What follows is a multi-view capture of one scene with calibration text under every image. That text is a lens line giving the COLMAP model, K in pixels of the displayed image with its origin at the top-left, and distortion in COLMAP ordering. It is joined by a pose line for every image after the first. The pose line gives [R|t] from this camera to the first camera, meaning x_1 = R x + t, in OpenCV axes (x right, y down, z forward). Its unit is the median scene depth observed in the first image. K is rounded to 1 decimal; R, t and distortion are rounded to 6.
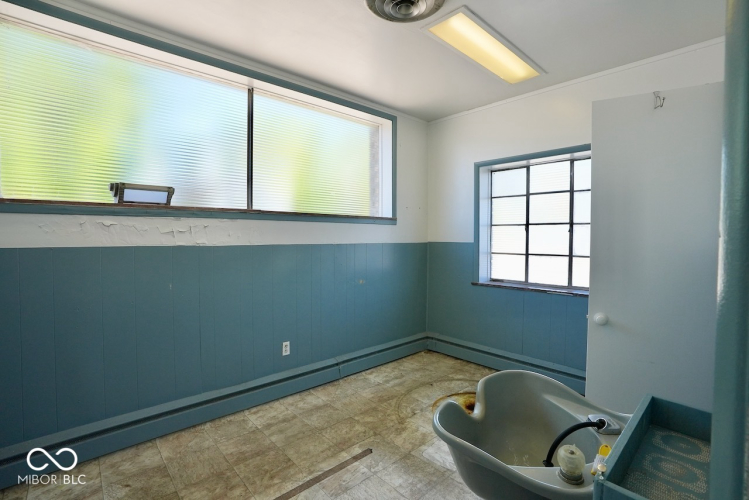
lens RADIAL K [[345.2, 0, 372.2], [0, 345.2, 245.7], [0, 0, 1]] dist [-0.030685, 0.005498]
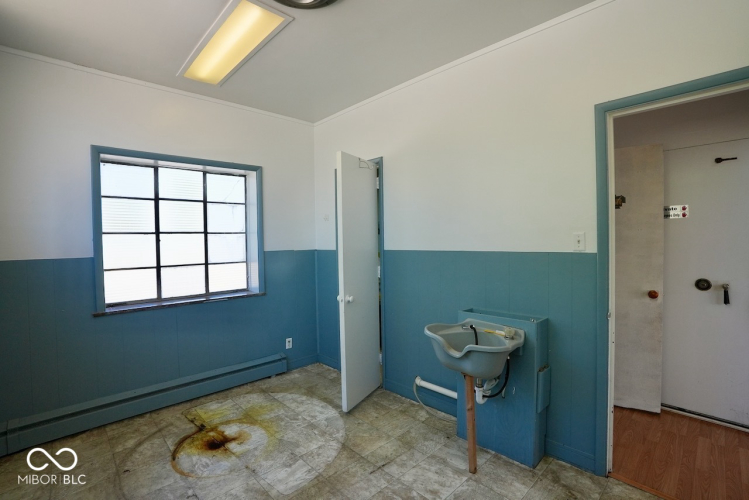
lens RADIAL K [[345.2, 0, 372.7], [0, 345.2, 250.3], [0, 0, 1]] dist [-0.030685, 0.005498]
pose [[-0.010179, -0.030293, 0.999489, -0.454765], [0.049030, 0.998324, 0.030757, -0.018514], [-0.998745, 0.049318, -0.008677, 0.487592]]
